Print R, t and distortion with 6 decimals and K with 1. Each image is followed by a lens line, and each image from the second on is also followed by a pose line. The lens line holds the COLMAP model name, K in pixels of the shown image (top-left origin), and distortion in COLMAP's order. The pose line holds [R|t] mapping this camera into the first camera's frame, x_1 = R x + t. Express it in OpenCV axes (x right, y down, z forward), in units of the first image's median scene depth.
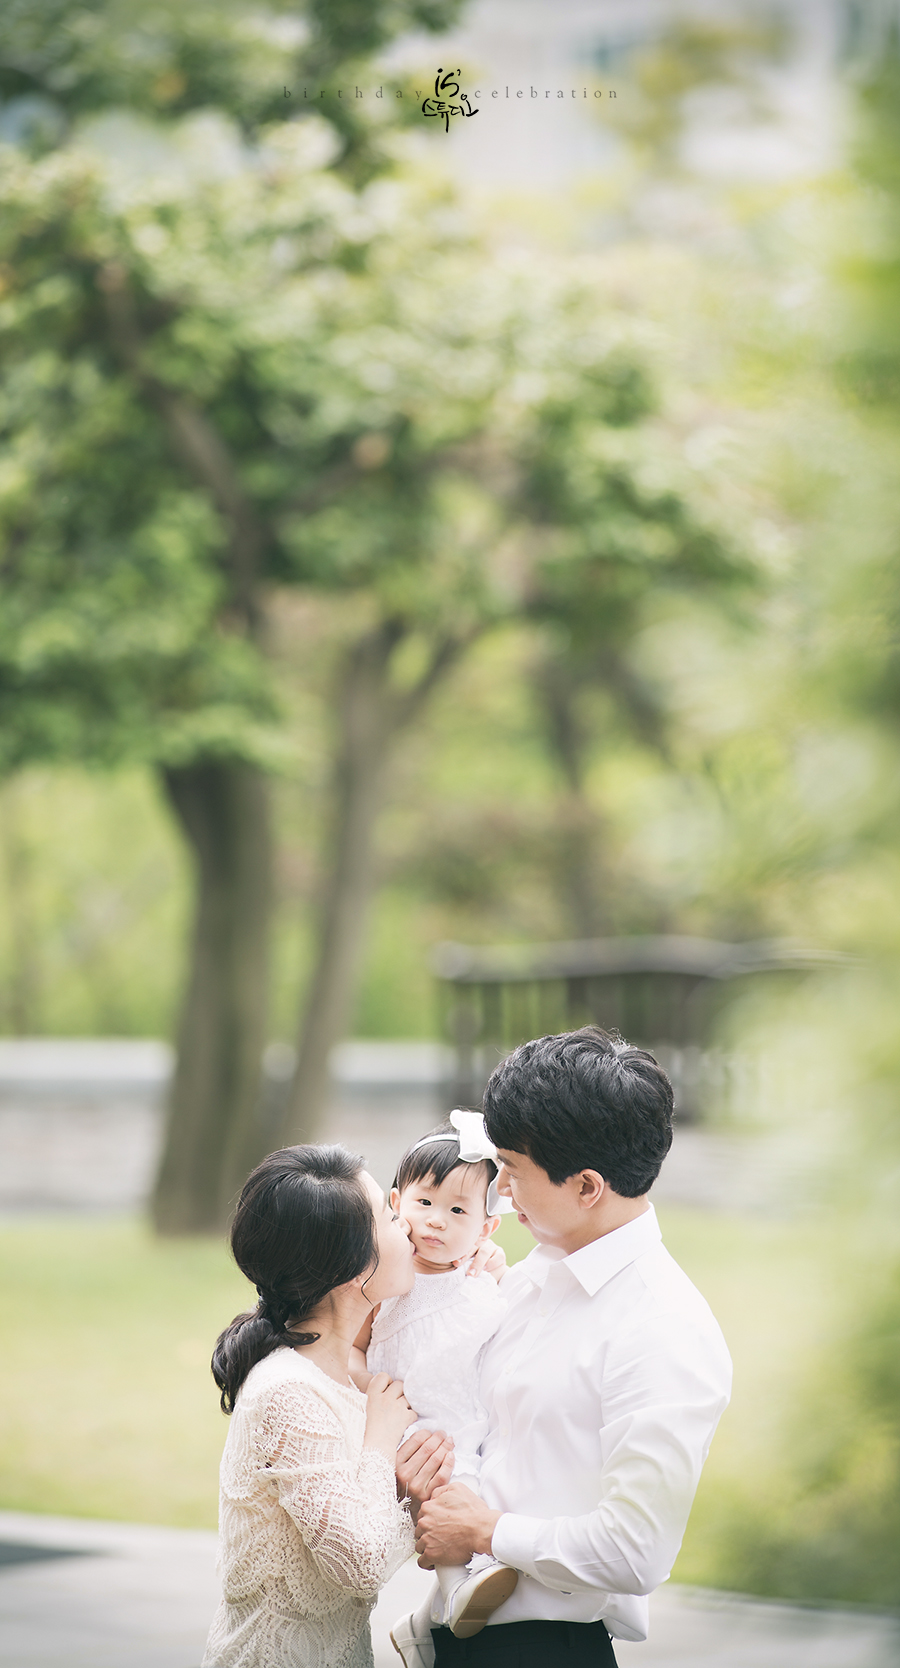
lens RADIAL K [[10615.0, 0, 449.7], [0, 10615.0, 834.4], [0, 0, 1]] dist [-0.834936, 0.000000]
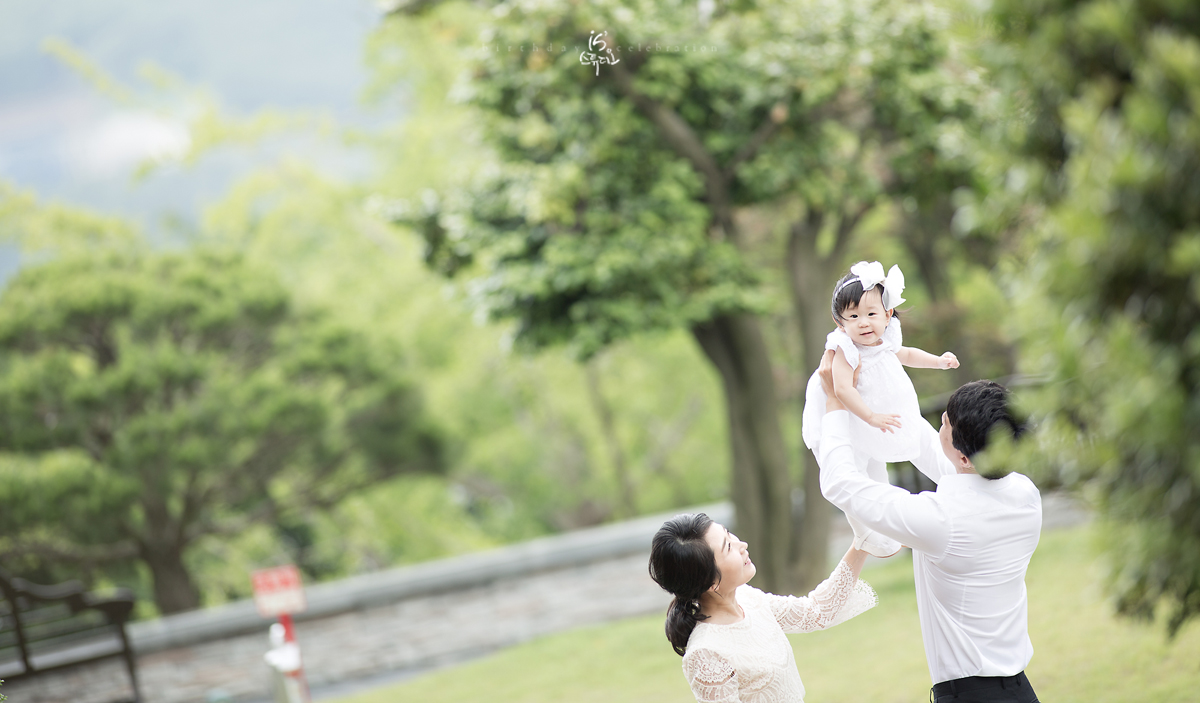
lens RADIAL K [[7055.6, 0, 599.1], [0, 7055.6, 350.2], [0, 0, 1]] dist [-1.147548, 0.000000]
pose [[0.979622, -0.197355, -0.037305, -0.001219], [0.197146, 0.980331, -0.009237, 0.004704], [0.038395, 0.001694, 0.999261, -0.101928]]
